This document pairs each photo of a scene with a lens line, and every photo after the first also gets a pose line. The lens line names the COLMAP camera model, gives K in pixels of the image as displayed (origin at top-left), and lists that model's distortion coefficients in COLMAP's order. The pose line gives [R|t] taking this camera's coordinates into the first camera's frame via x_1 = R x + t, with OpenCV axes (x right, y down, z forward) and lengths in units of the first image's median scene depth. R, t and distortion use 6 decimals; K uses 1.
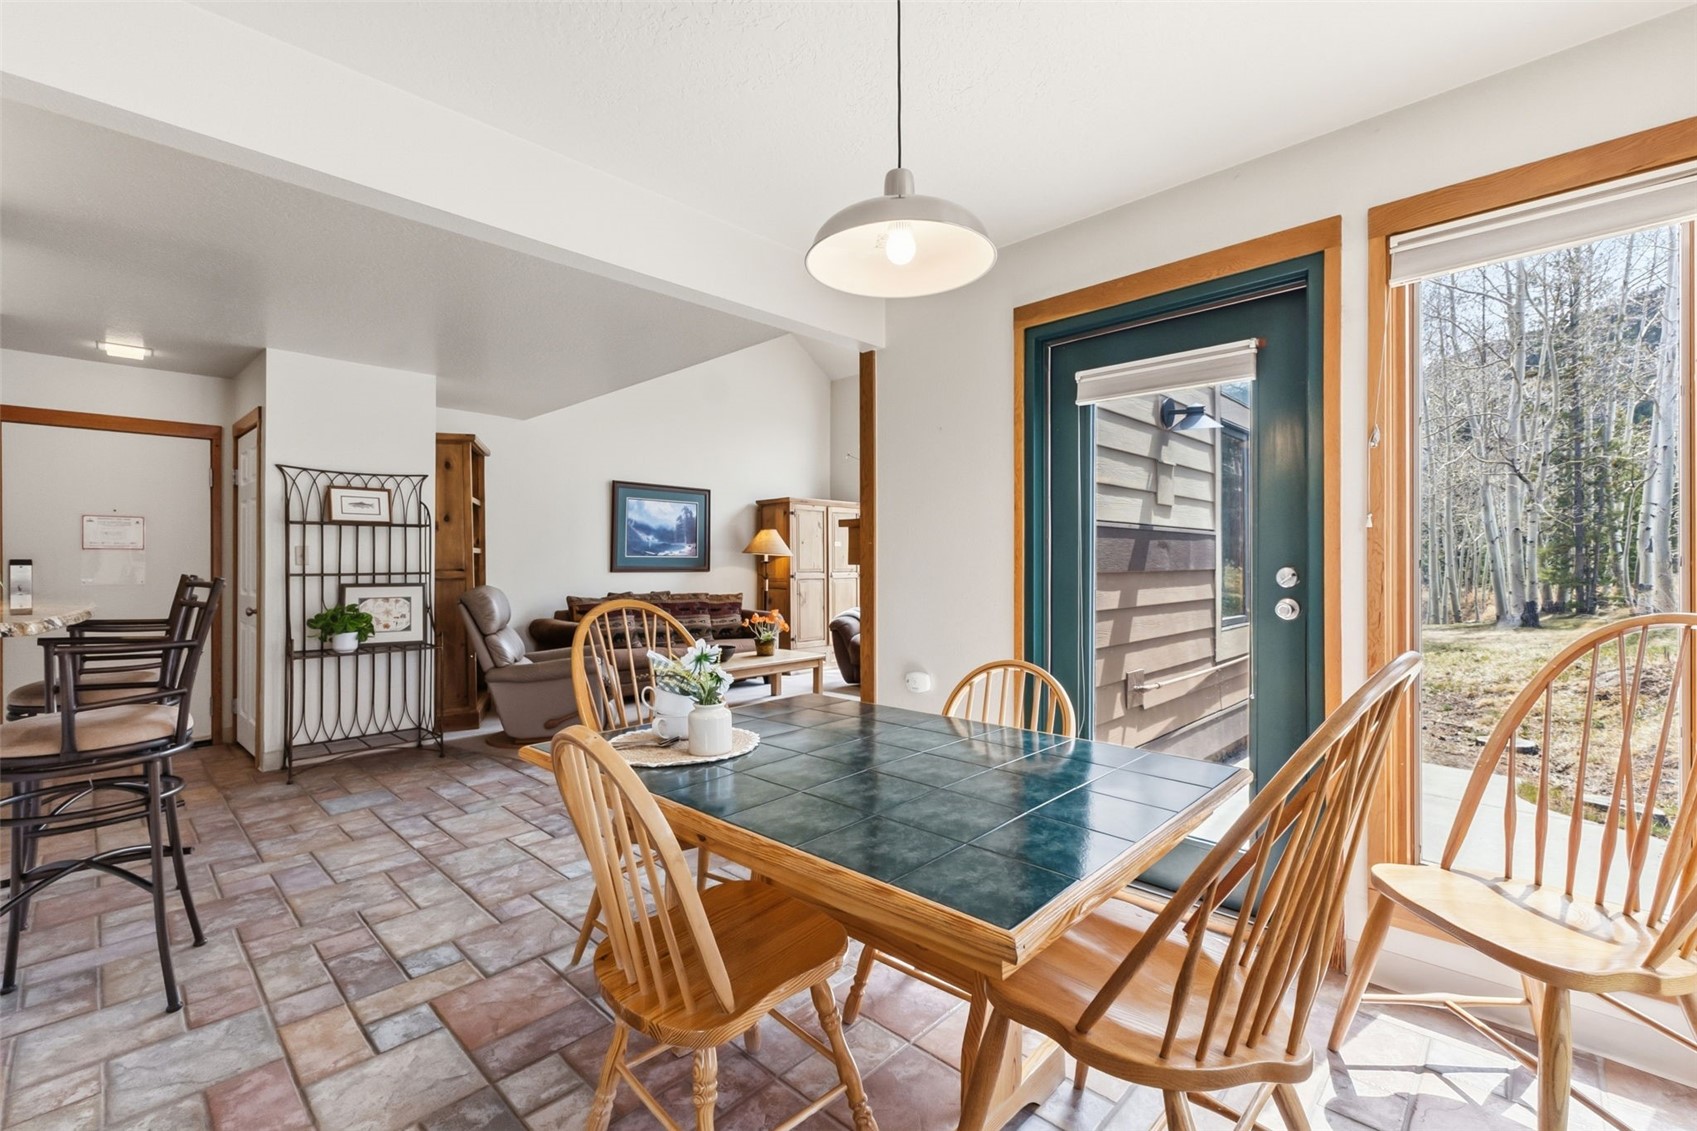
lens RADIAL K [[733.4, 0, 849.3], [0, 733.4, 560.5], [0, 0, 1]] dist [0.000618, 0.000050]
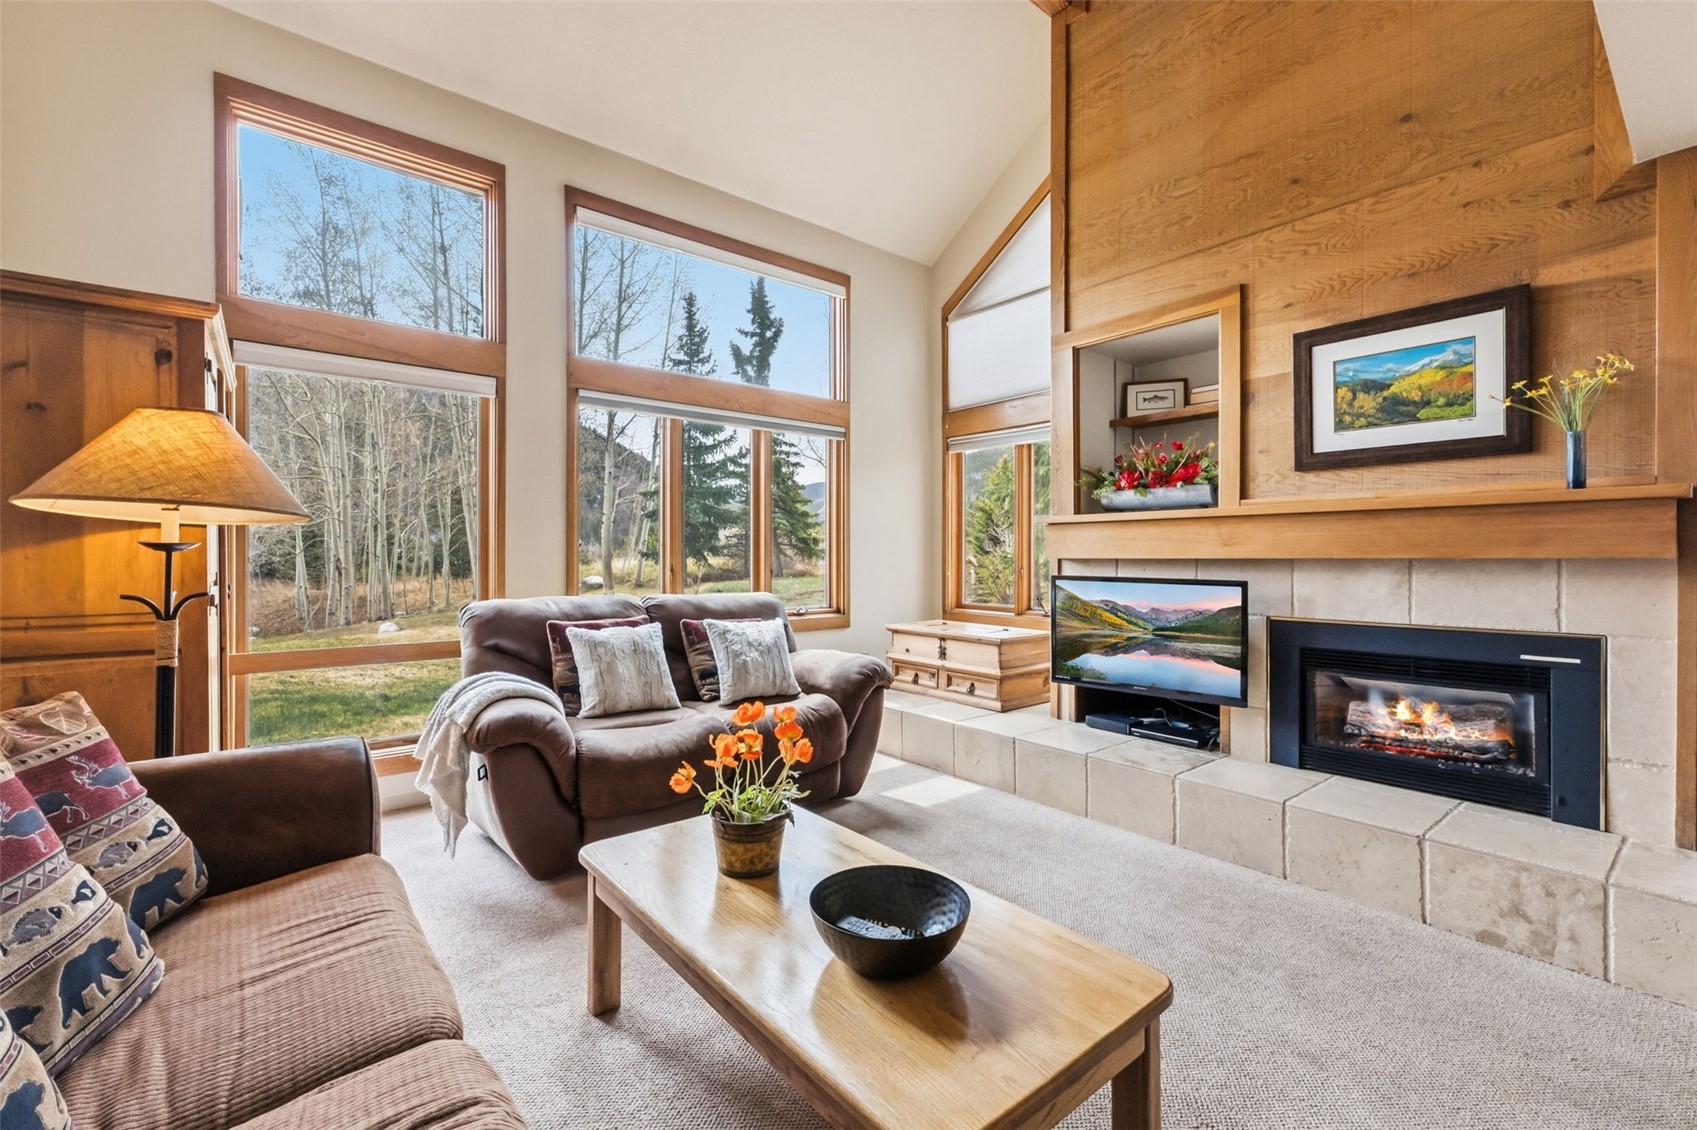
lens RADIAL K [[726.2, 0, 842.0], [0, 726.2, 558.6], [0, 0, 1]] dist [0.003801, 0.000117]
pose [[0.124247, 0.000563, 0.992251, -0.467686], [-0.006173, 0.999981, 0.000206, 0.006882], [-0.992232, -0.006151, 0.124248, 1.095835]]
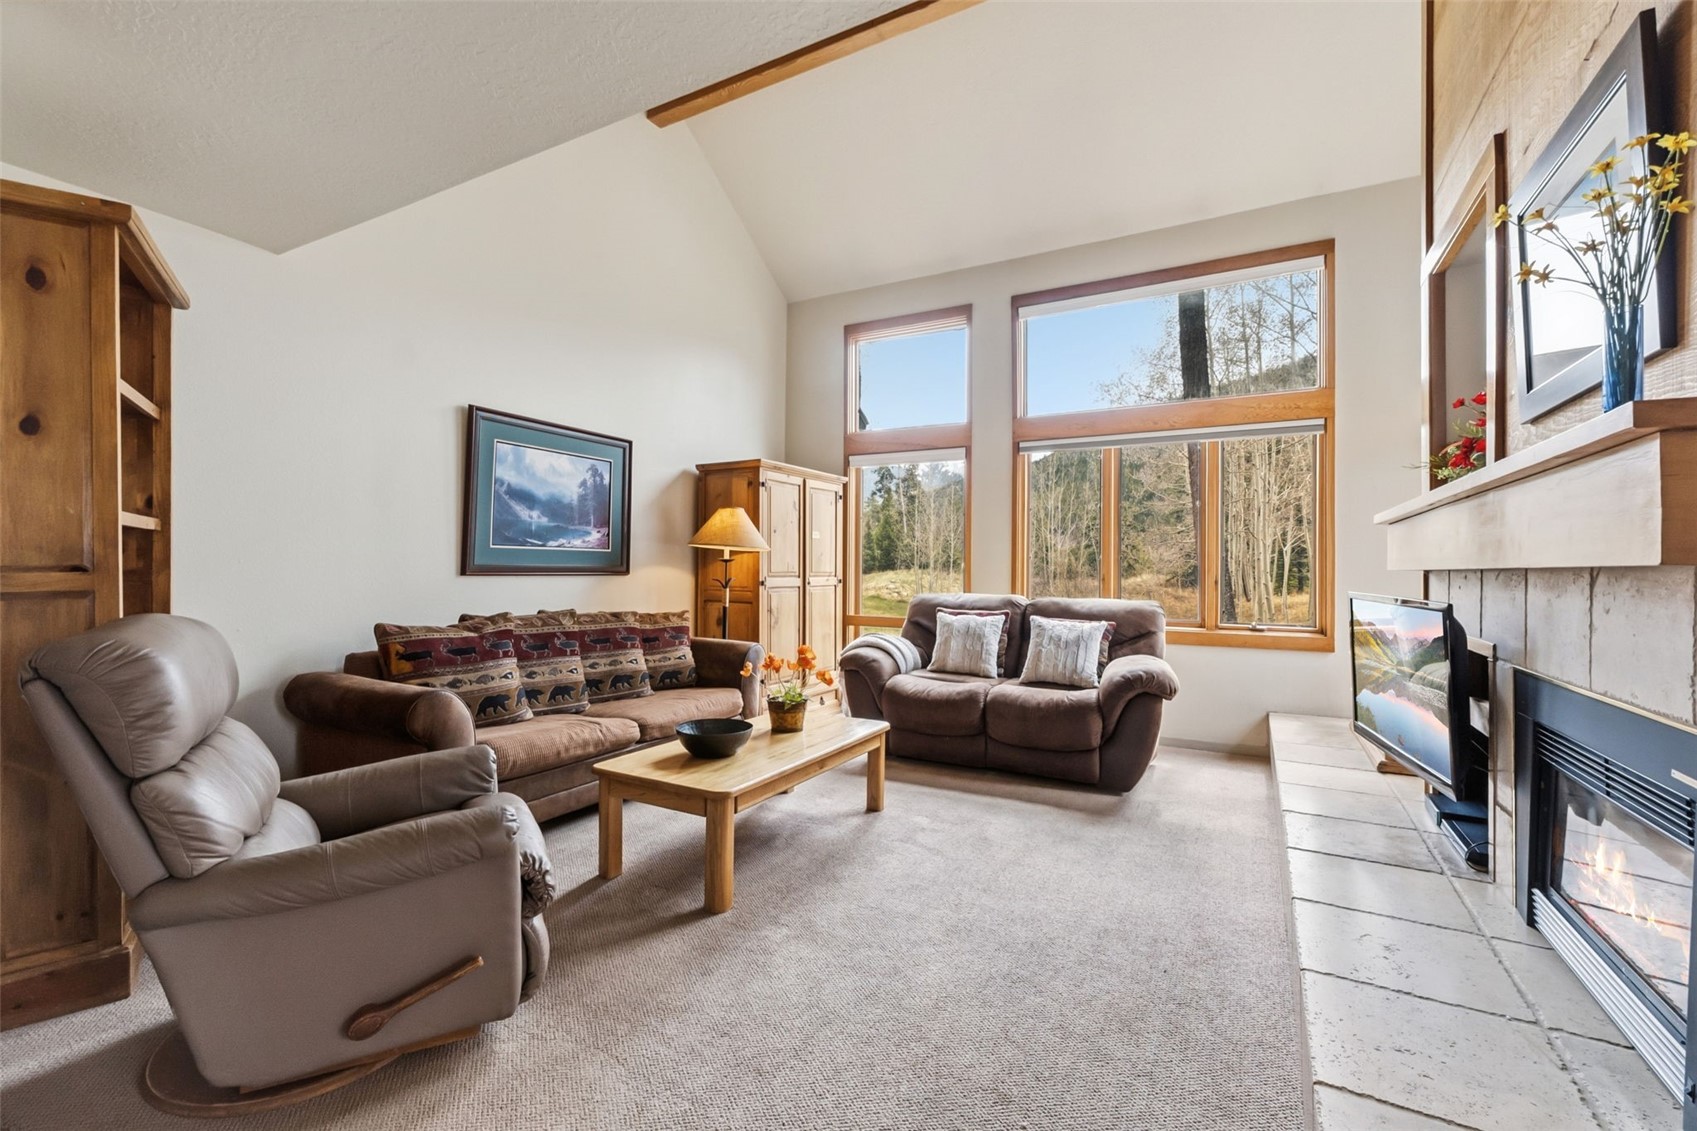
lens RADIAL K [[726.2, 0, 842.0], [0, 726.2, 559.1], [0, 0, 1]] dist [0.003801, 0.000117]
pose [[0.968752, 0.012405, 0.247723, -0.248994], [-0.011391, 0.999920, -0.005526, 0.005066], [-0.247771, 0.002532, 0.968815, 0.551256]]
